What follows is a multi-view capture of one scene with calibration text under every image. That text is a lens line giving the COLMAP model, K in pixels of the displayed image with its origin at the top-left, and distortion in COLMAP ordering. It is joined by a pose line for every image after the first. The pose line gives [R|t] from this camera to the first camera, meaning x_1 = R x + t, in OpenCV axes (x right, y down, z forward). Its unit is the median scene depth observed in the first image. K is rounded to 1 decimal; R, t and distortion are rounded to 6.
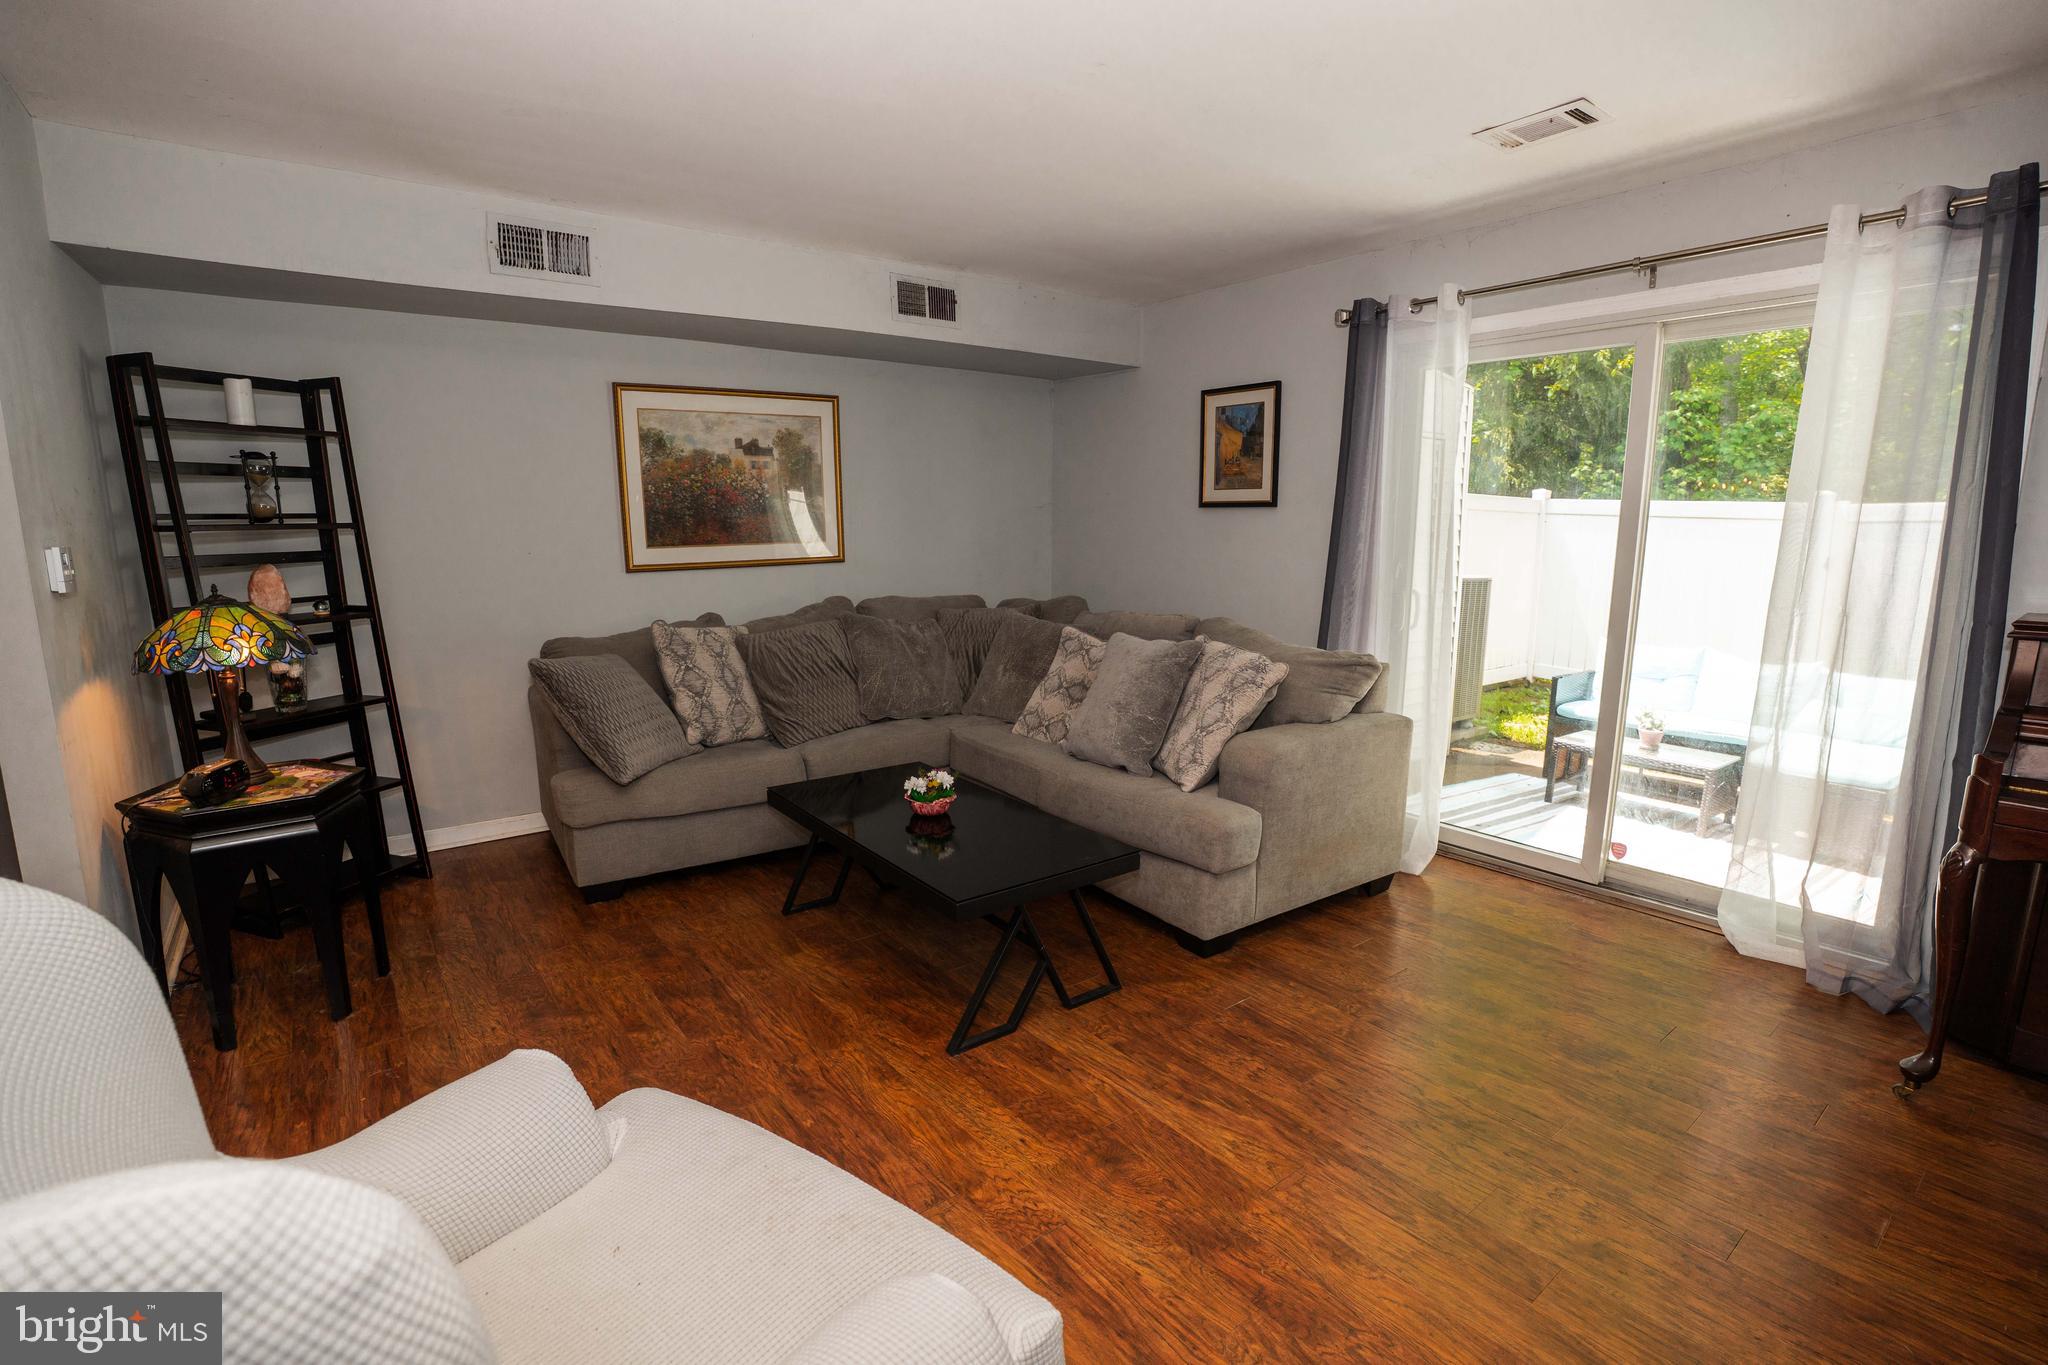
lens RADIAL K [[938.8, 0, 1021.5], [0, 938.8, 690.7], [0, 0, 1]] dist [-0.071487, 0.018426]
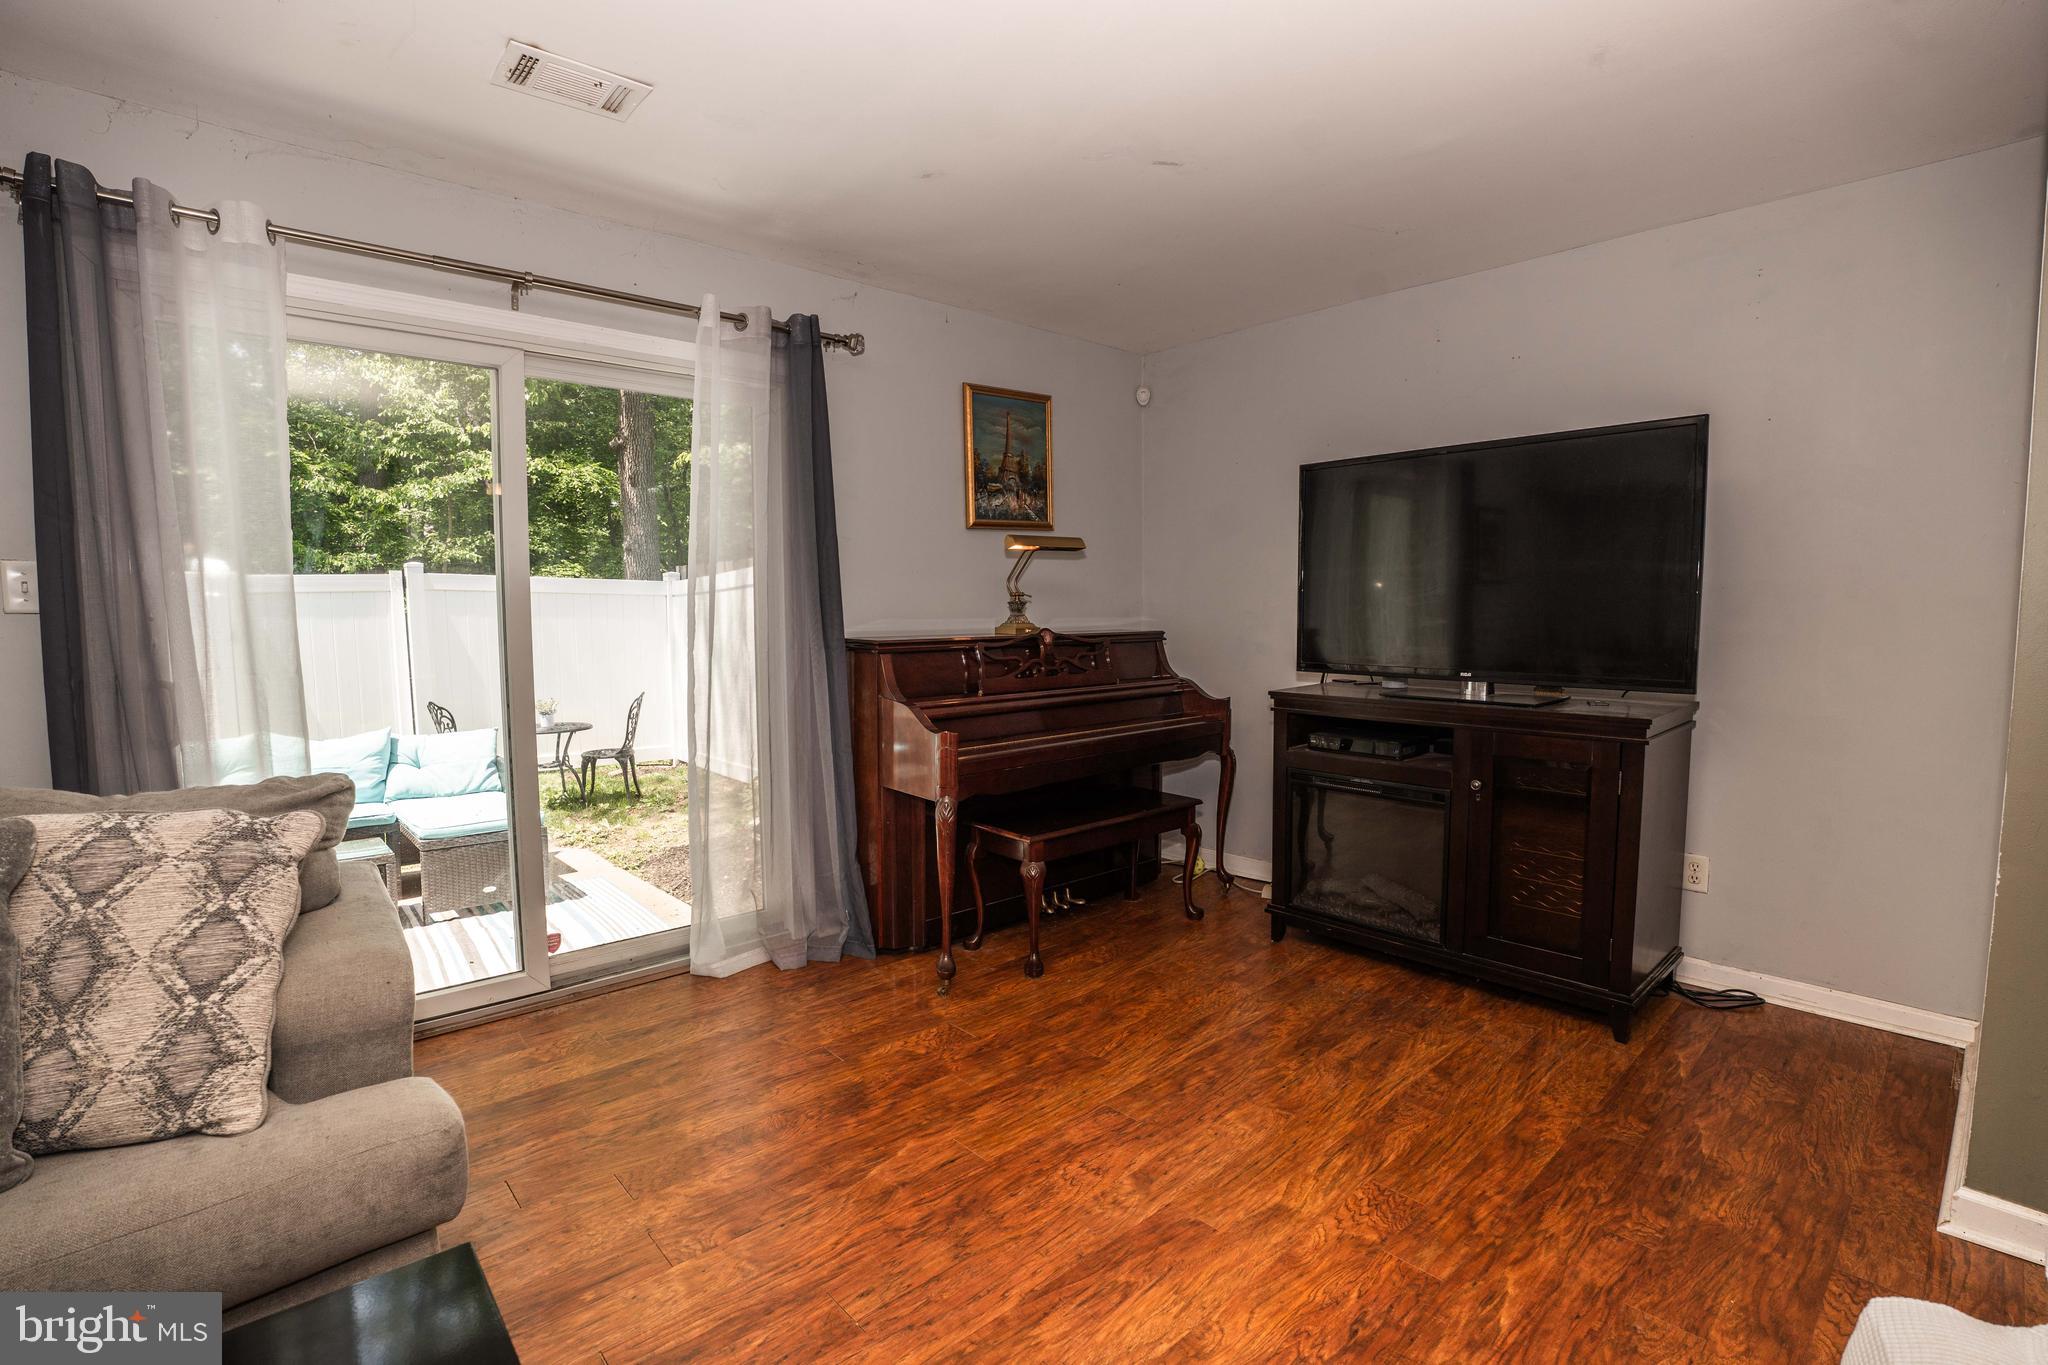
lens RADIAL K [[938.8, 0, 1022.9], [0, 938.8, 688.8], [0, 0, 1]] dist [-0.071487, 0.018426]
pose [[-0.082338, -0.081766, 0.993245, -0.246232], [0.175964, 0.979778, 0.095244, -0.070741], [-0.980947, 0.182617, -0.066285, 0.578880]]
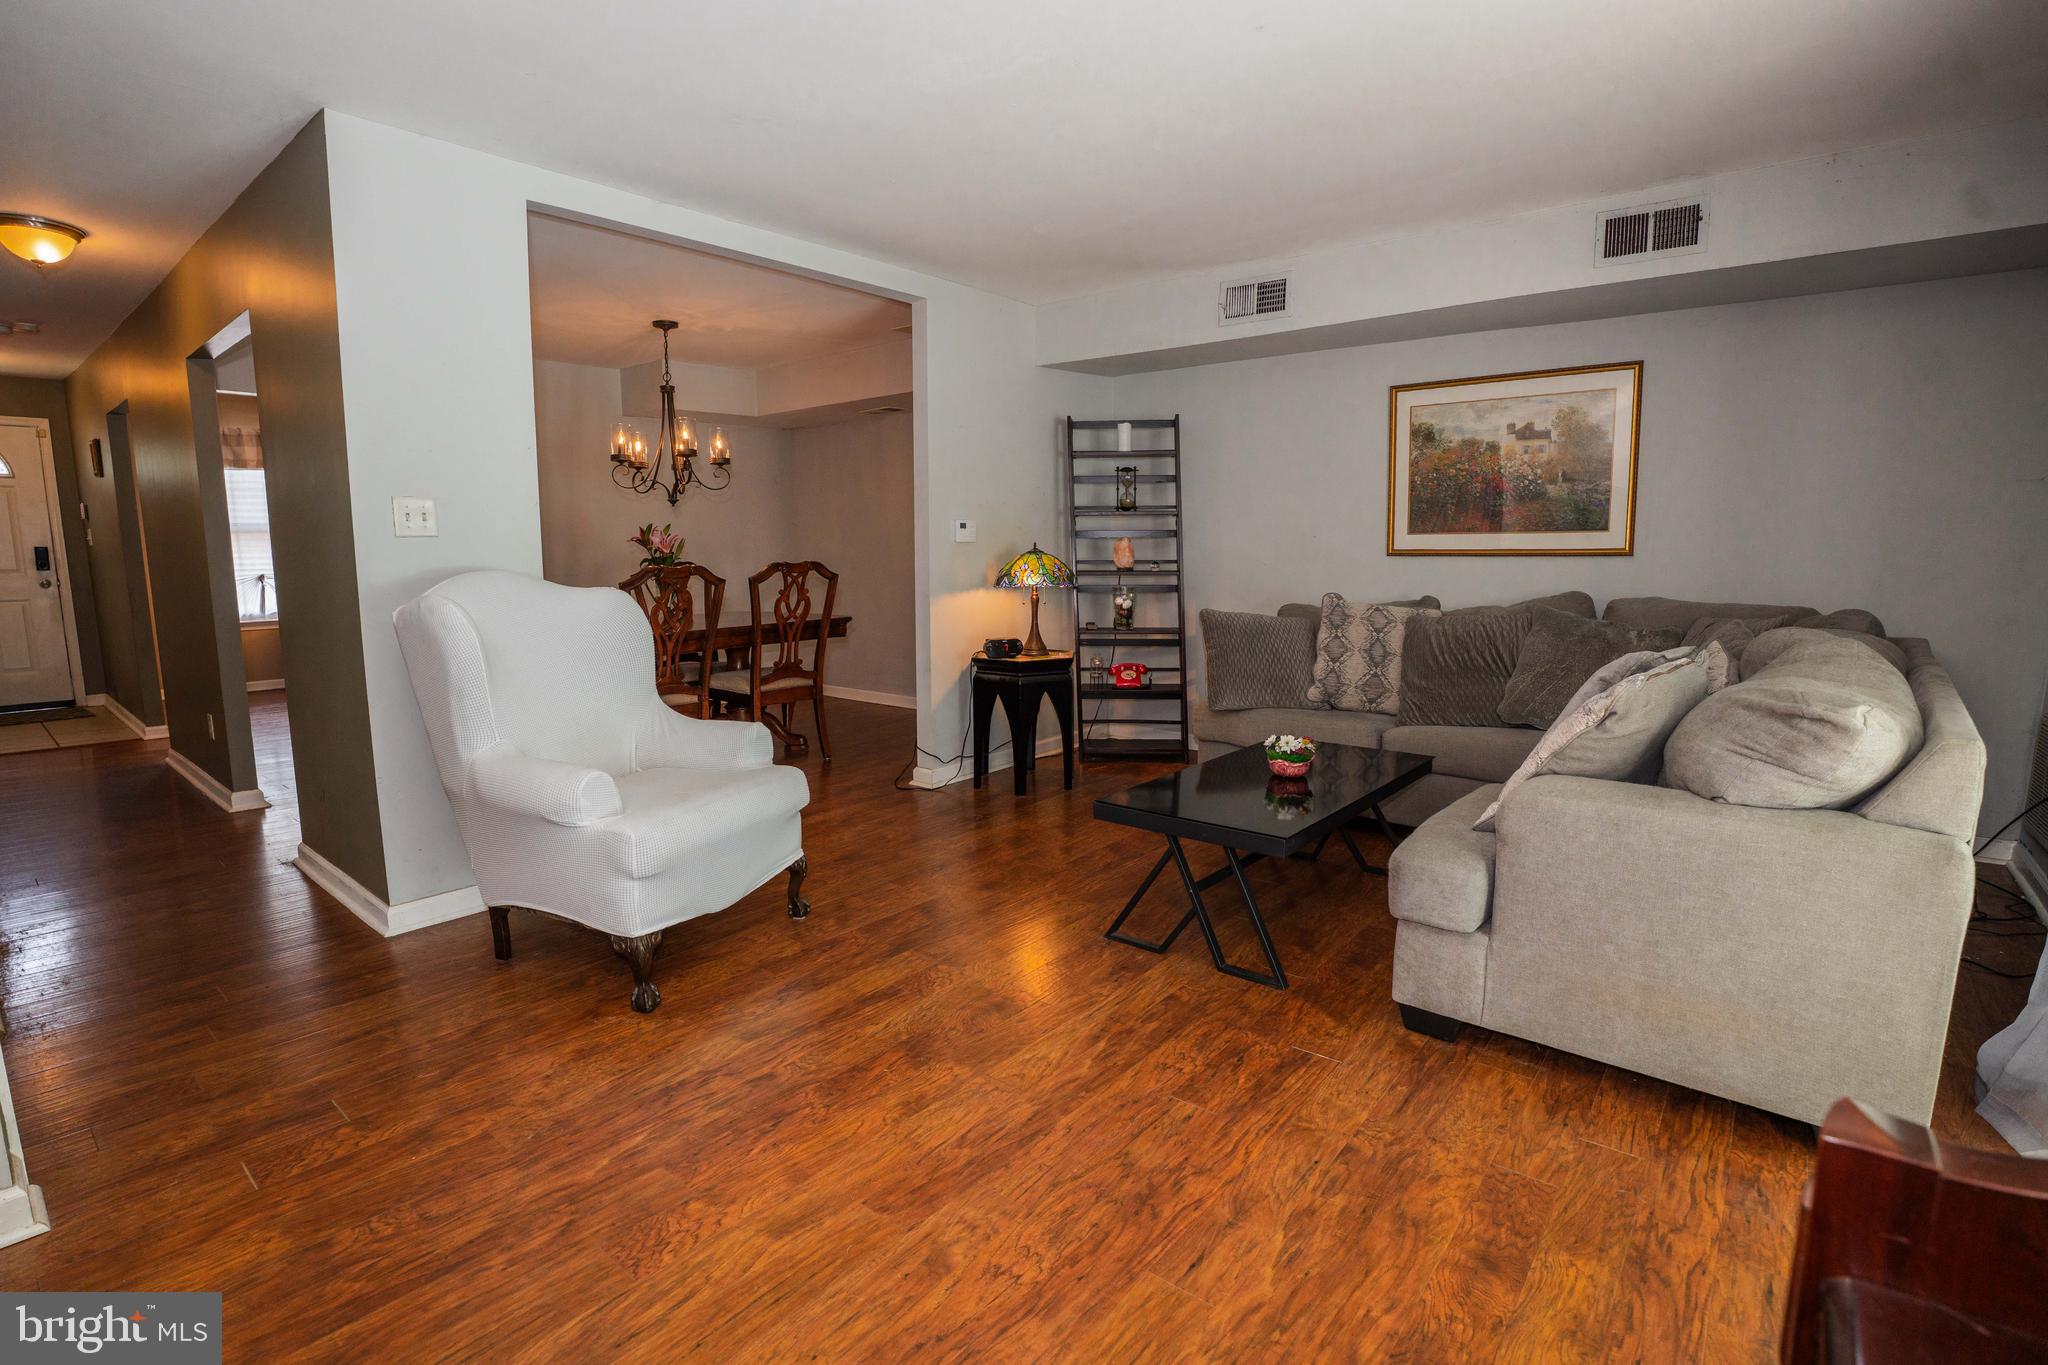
lens RADIAL K [[938.8, 0, 1023.1], [0, 938.8, 722.0], [0, 0, 1]] dist [-0.071487, 0.018426]
pose [[0.234043, 0.178966, -0.955613, 0.742311], [-0.167049, 0.975696, 0.141814, -0.022508], [0.957768, 0.126444, 0.258251, 0.404528]]
